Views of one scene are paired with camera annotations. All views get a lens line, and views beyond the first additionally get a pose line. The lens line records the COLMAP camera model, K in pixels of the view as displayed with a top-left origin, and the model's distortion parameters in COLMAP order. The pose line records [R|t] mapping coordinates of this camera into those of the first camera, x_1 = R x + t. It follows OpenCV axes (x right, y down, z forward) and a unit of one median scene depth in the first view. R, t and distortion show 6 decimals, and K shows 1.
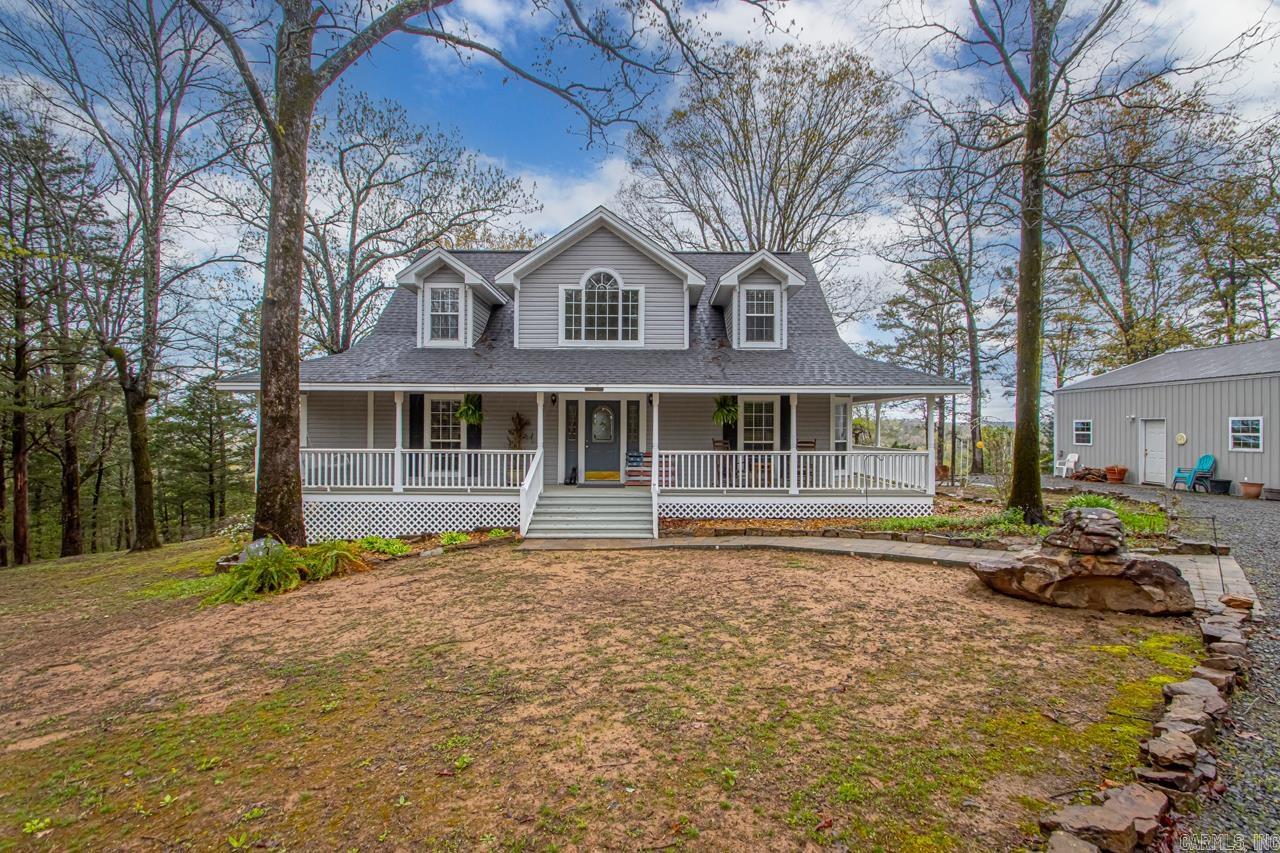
lens RADIAL K [[595.5, 0, 640.0], [0, 595.5, 426.5], [0, 0, 1]] dist [0.019088, -0.017372]
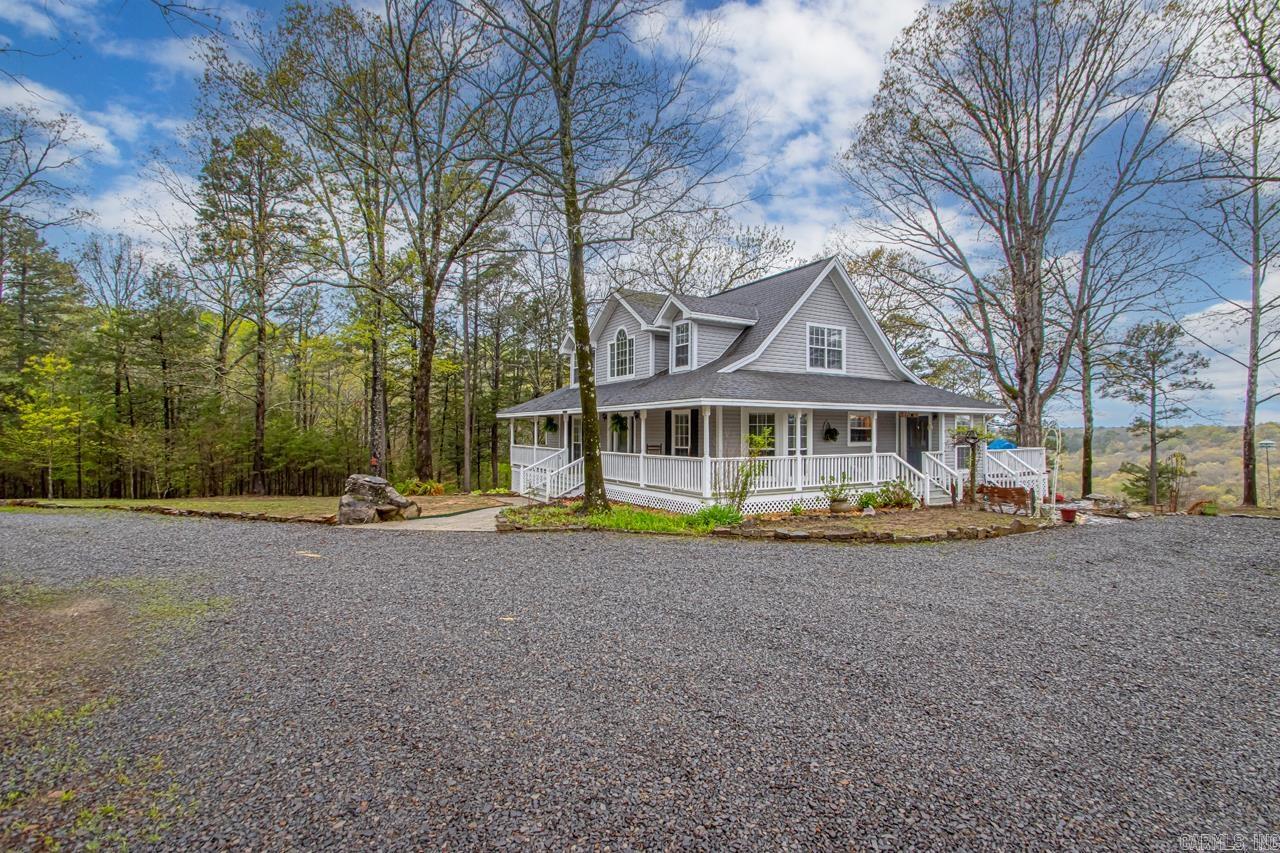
lens RADIAL K [[595.5, 0, 640.0], [0, 595.5, 426.5], [0, 0, 1]] dist [0.019088, -0.017372]
pose [[0.508163, -0.007806, -0.861225, 1.218528], [0.006318, 0.999966, -0.005336, -0.011511], [0.861238, -0.002729, 0.508195, 0.294650]]
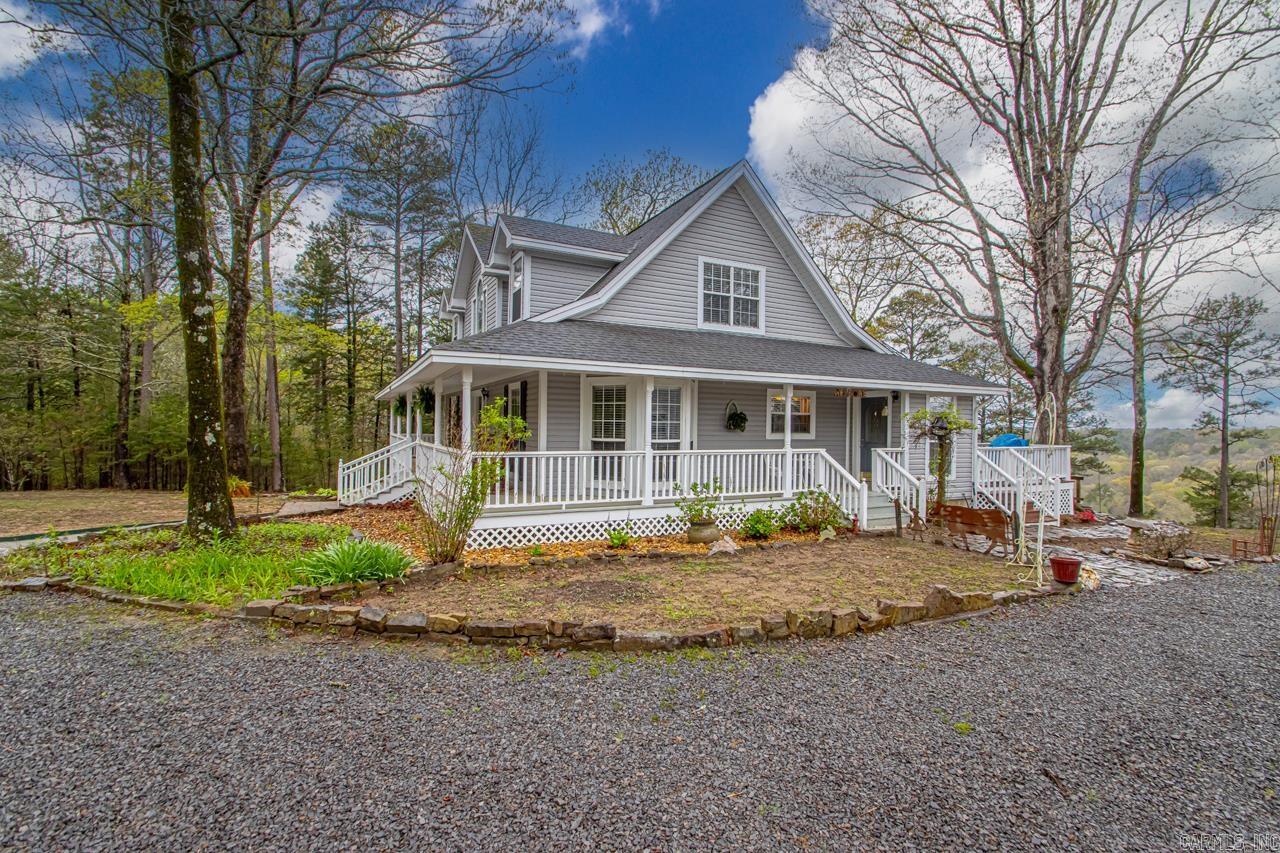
lens RADIAL K [[595.5, 0, 640.0], [0, 595.5, 426.5], [0, 0, 1]] dist [0.019088, -0.017372]
pose [[0.452340, 0.005182, -0.891831, 1.021025], [-0.005930, 0.999978, 0.002803, 0.010465], [0.891826, 0.004021, 0.452361, 0.839236]]
